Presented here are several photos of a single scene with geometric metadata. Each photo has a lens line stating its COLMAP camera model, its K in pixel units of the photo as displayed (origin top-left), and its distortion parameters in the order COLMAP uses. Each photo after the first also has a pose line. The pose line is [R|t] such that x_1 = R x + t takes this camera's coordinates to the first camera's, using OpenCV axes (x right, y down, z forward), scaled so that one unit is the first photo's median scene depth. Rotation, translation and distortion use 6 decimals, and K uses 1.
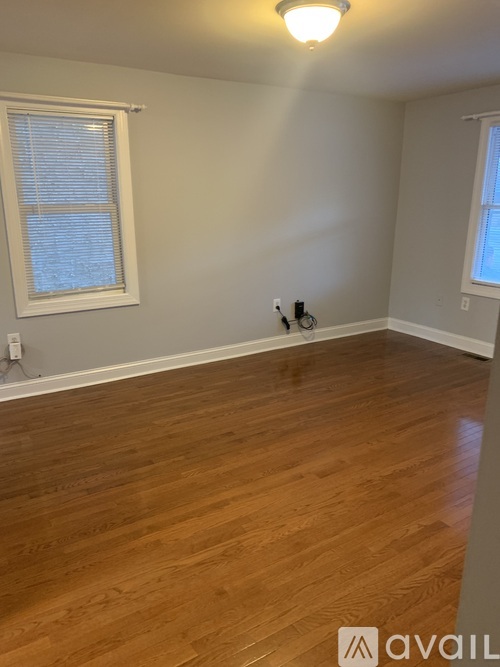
lens RADIAL K [[509.6, 0, 250.0], [0, 509.6, 333.5], [0, 0, 1]] dist [0.079191, -0.003270]
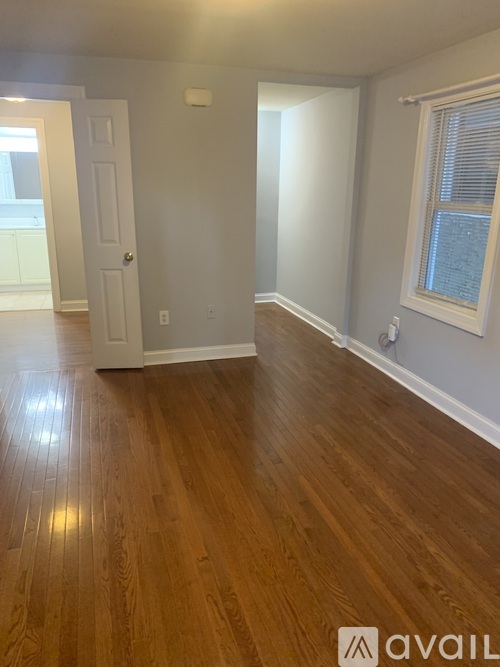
lens RADIAL K [[519.4, 0, 250.0], [0, 519.4, 333.5], [0, 0, 1]] dist [0.039066, -0.001453]
pose [[-0.268871, 0.262775, -0.926638, 0.655537], [-0.268781, 0.903376, 0.334168, -0.253793], [0.924914, 0.338911, -0.172262, 0.909195]]
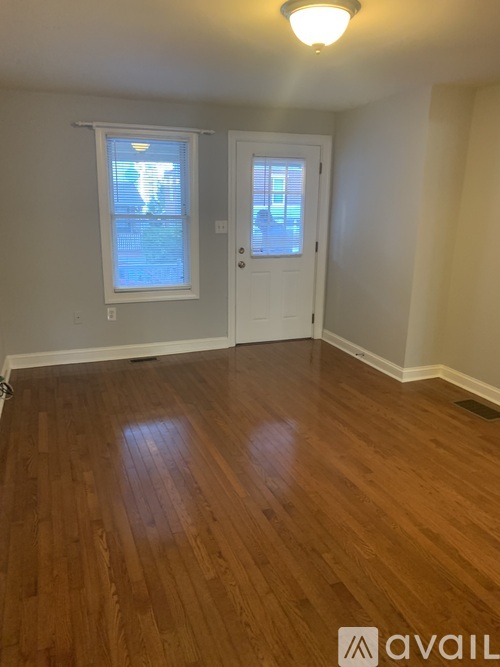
lens RADIAL K [[519.4, 0, 250.0], [0, 519.4, 333.5], [0, 0, 1]] dist [0.039066, -0.001453]
pose [[0.194835, -0.238267, 0.951456, -0.640271], [0.251063, 0.949844, 0.186452, -0.186751], [-0.948160, 0.202548, 0.244883, 0.683103]]
